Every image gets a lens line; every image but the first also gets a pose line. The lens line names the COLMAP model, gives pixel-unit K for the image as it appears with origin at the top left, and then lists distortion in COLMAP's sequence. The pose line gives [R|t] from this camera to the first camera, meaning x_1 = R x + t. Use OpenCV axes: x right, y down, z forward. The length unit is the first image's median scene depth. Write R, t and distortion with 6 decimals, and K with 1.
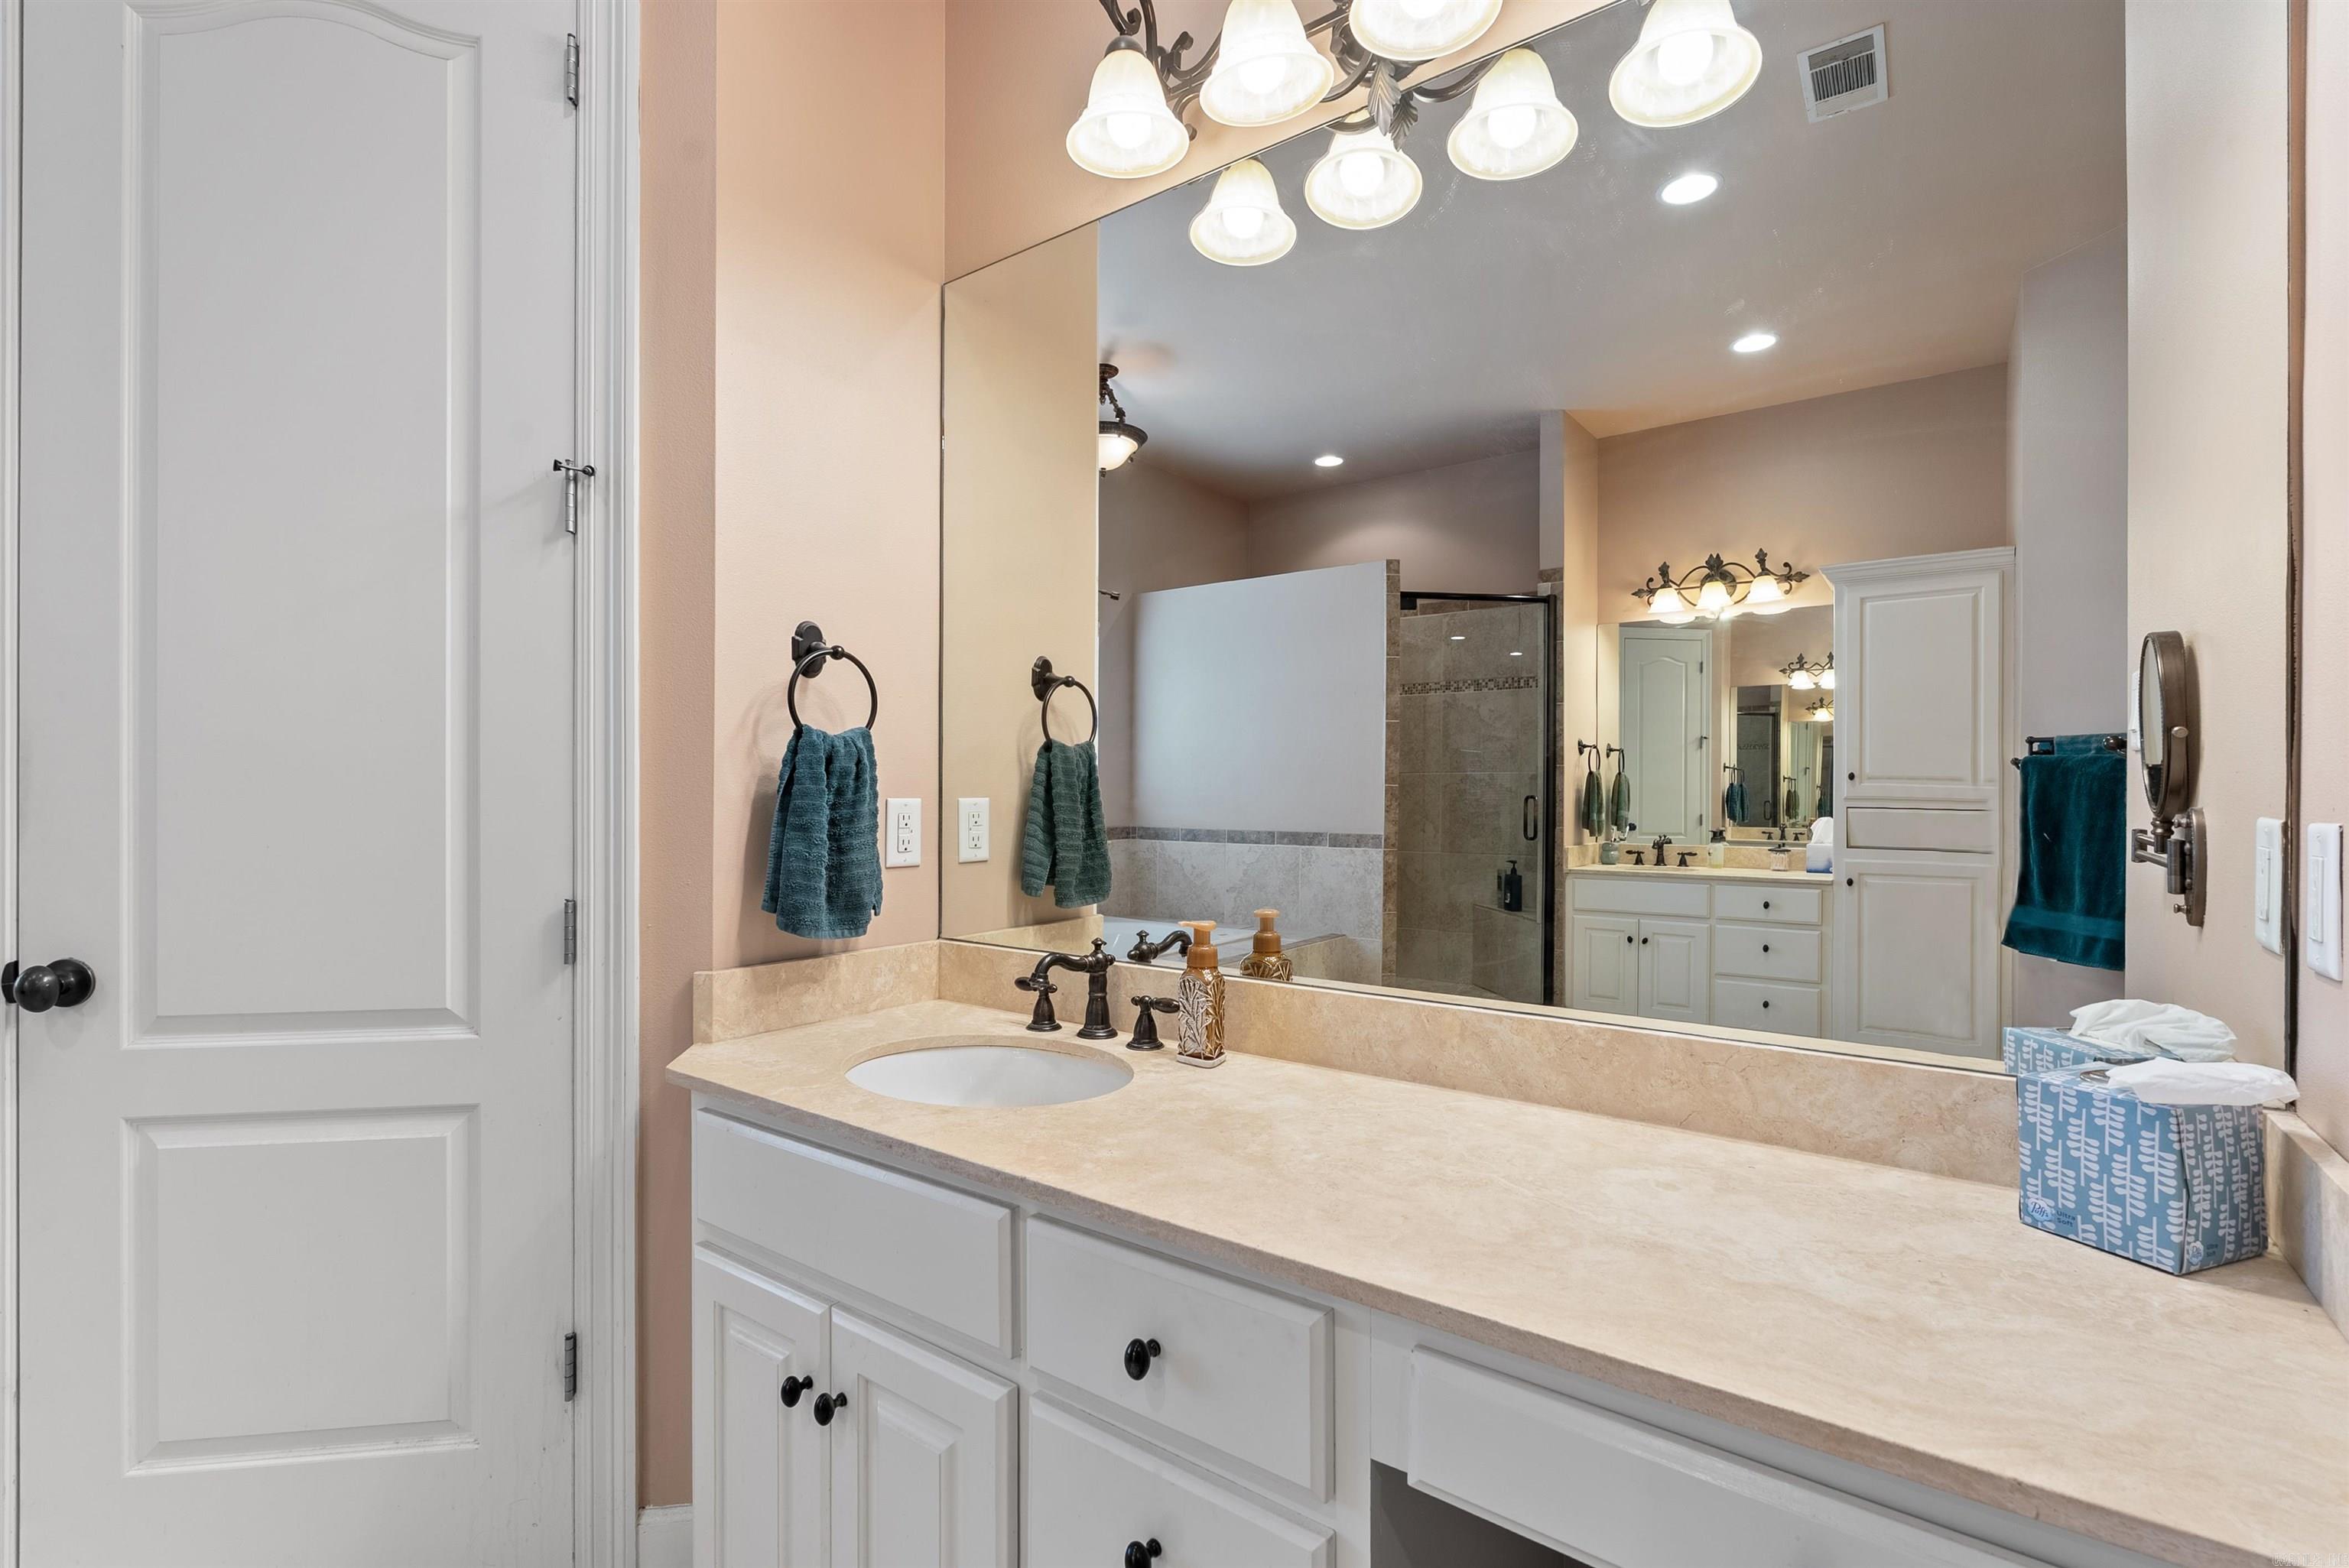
lens RADIAL K [[1062.4, 0, 1175.1], [0, 1062.4, 788.1], [0, 0, 1]] dist [-0.004781, -0.000104]
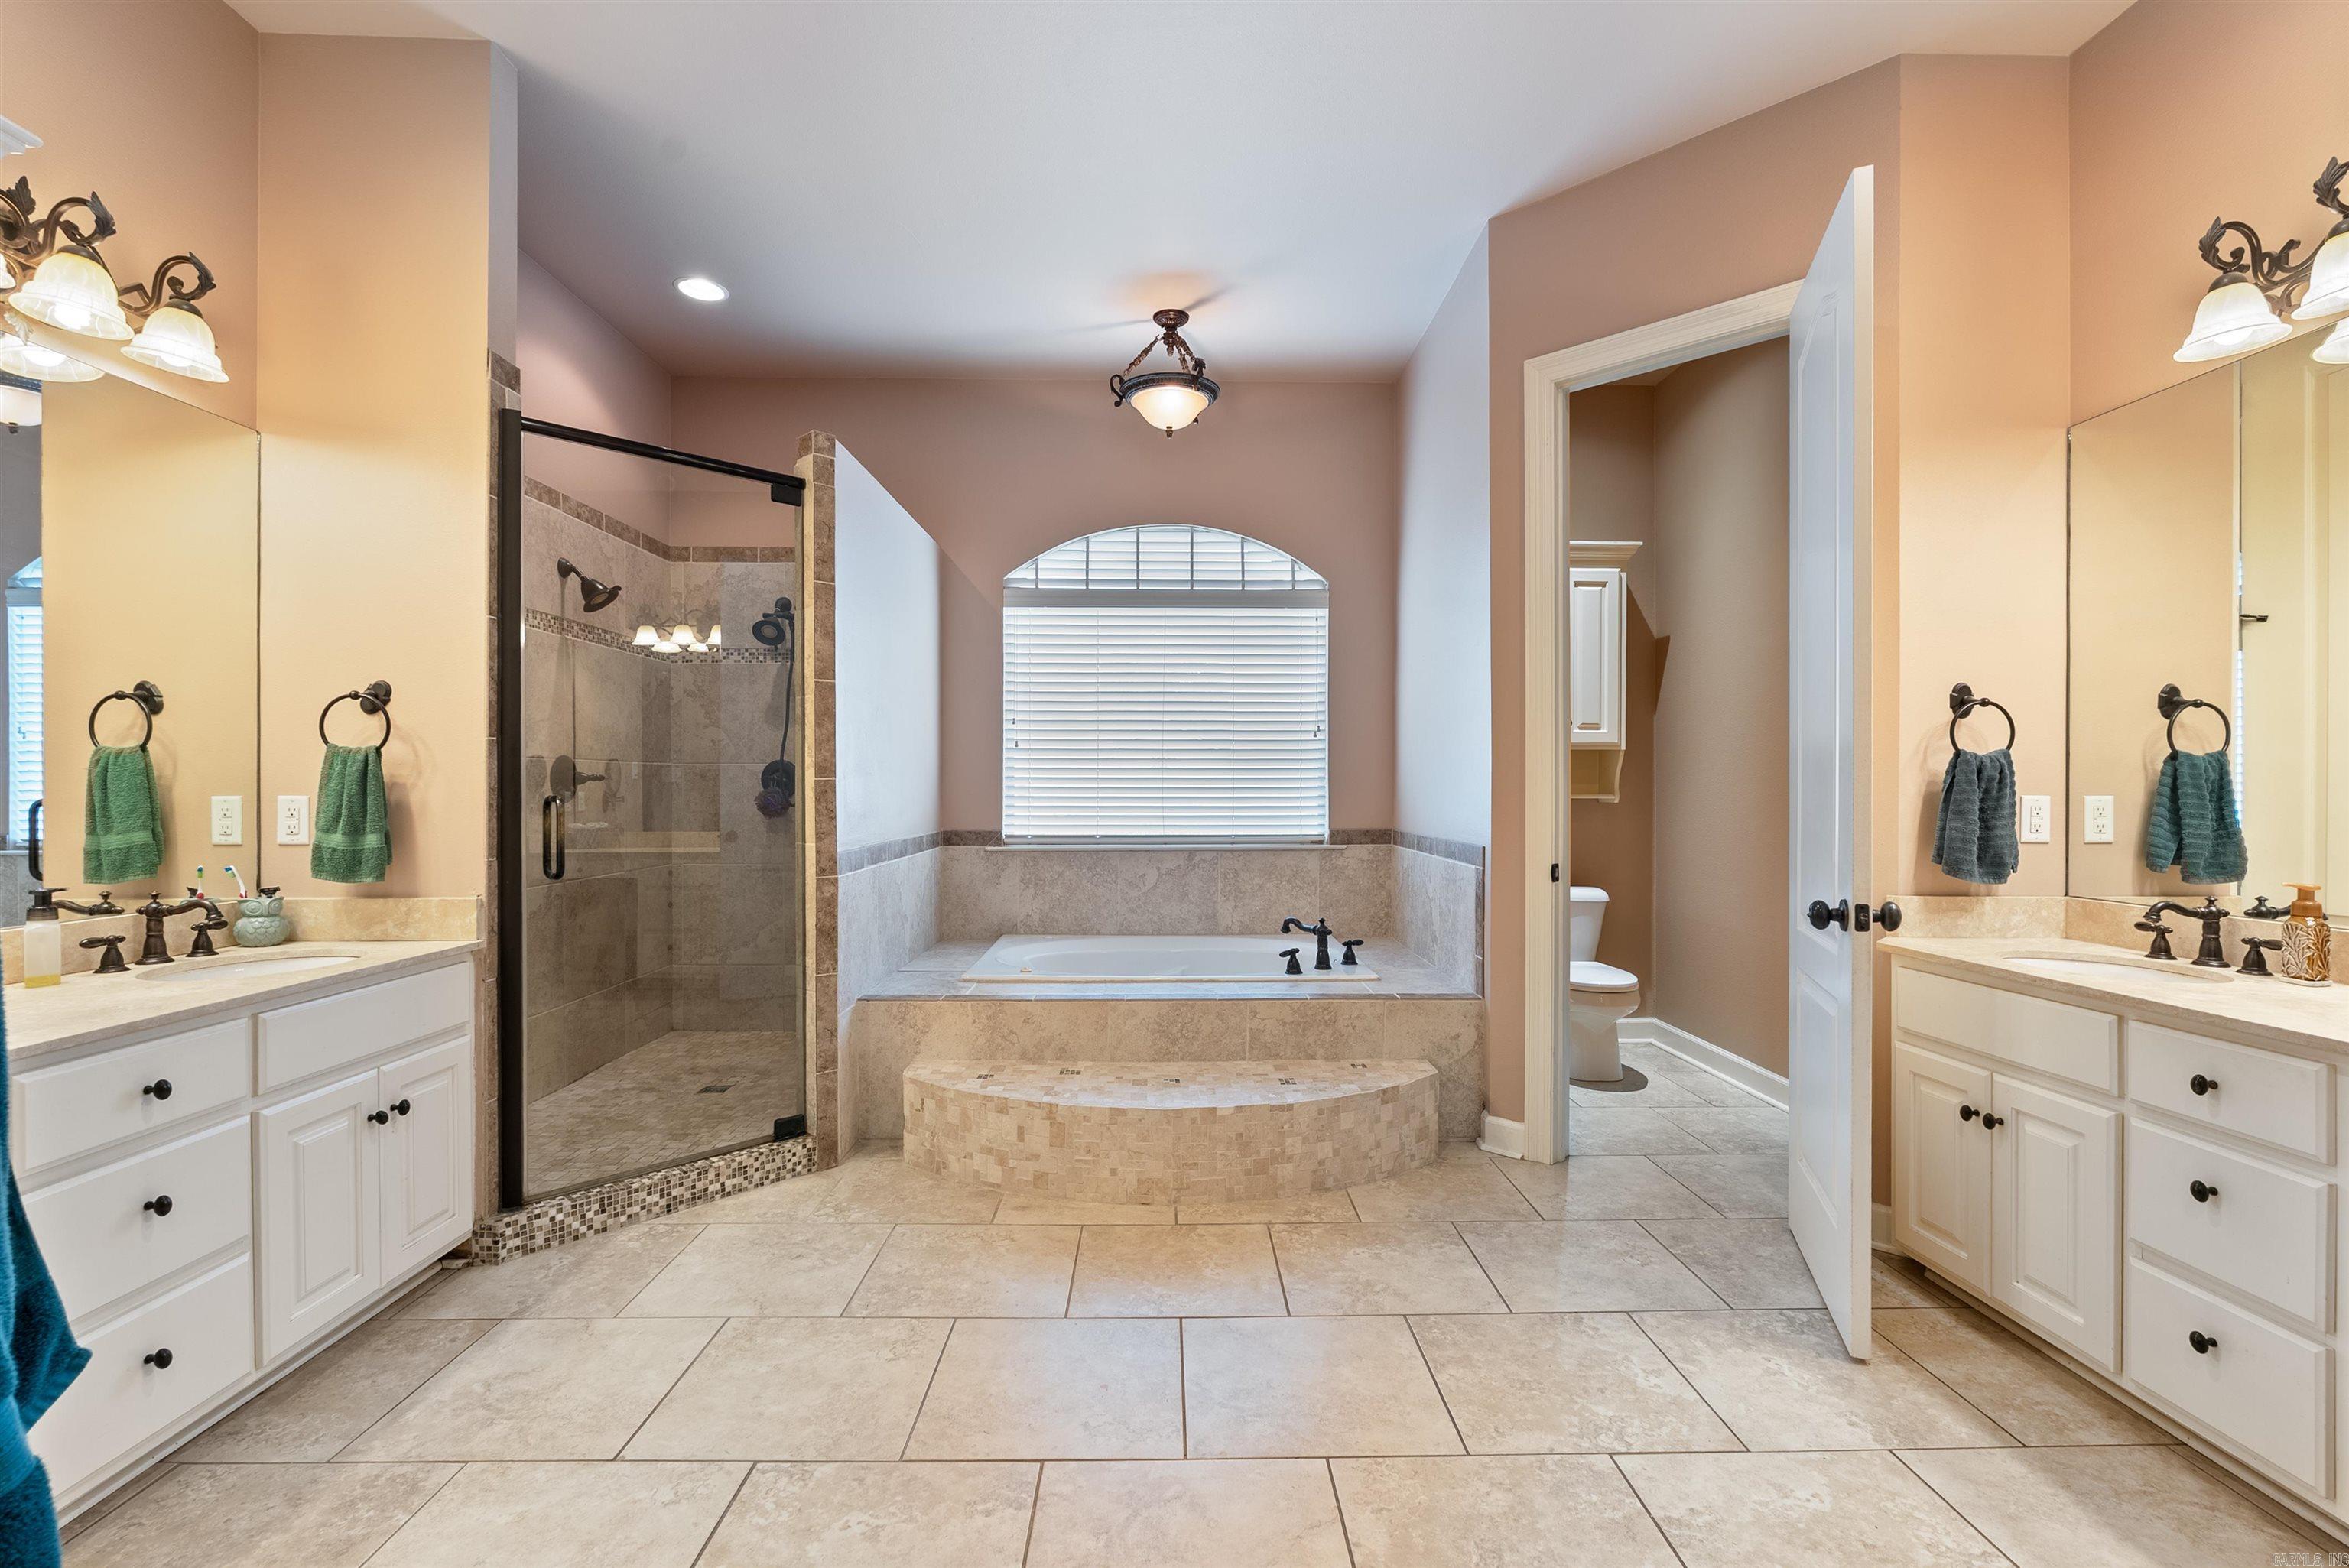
lens RADIAL K [[1062.4, 0, 1175.1], [0, 1062.4, 788.1], [0, 0, 1]] dist [-0.004781, -0.000104]
pose [[0.610679, -0.000024, -0.791878, 0.192149], [-0.001401, 0.999998, -0.001110, 0.002902], [0.791877, 0.001787, 0.610678, -0.907581]]
